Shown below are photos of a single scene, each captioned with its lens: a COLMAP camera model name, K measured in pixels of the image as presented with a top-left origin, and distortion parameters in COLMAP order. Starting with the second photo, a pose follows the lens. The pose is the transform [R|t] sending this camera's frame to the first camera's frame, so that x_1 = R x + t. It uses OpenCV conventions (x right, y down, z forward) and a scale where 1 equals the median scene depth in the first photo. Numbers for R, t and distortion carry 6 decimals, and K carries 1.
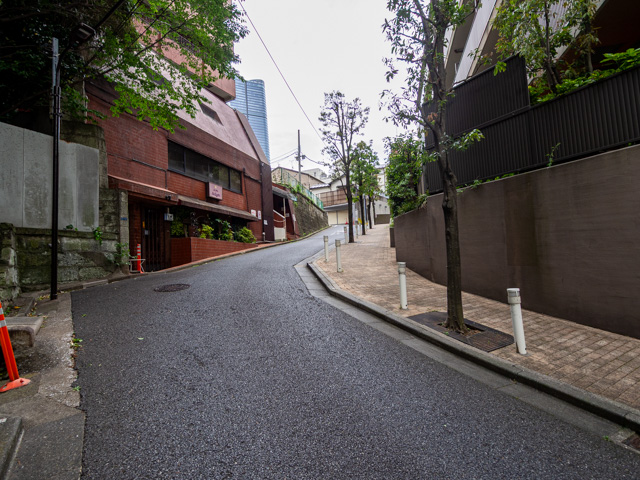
lens RADIAL K [[338.8, 0, 317.3], [0, 338.8, 241.8], [0, 0, 1]] dist [0.000879, -0.000845]
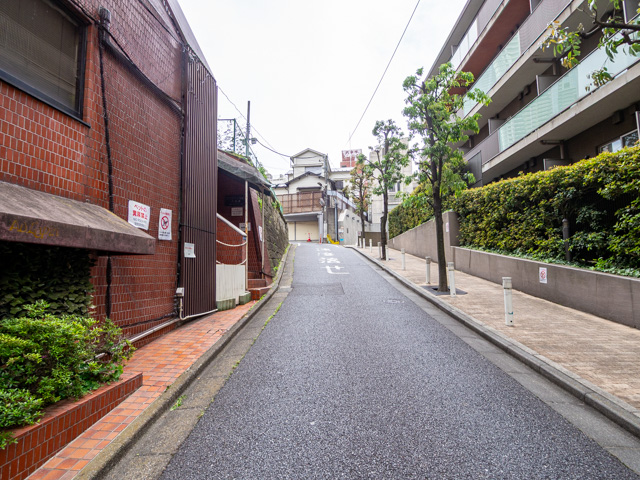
lens RADIAL K [[338.8, 0, 317.3], [0, 338.8, 241.8], [0, 0, 1]] dist [0.000879, -0.000845]
pose [[0.975912, 0.060605, 0.209577, -0.096379], [-0.054132, 0.997867, -0.036490, -0.054359], [-0.211341, 0.024266, 0.977111, 0.625574]]
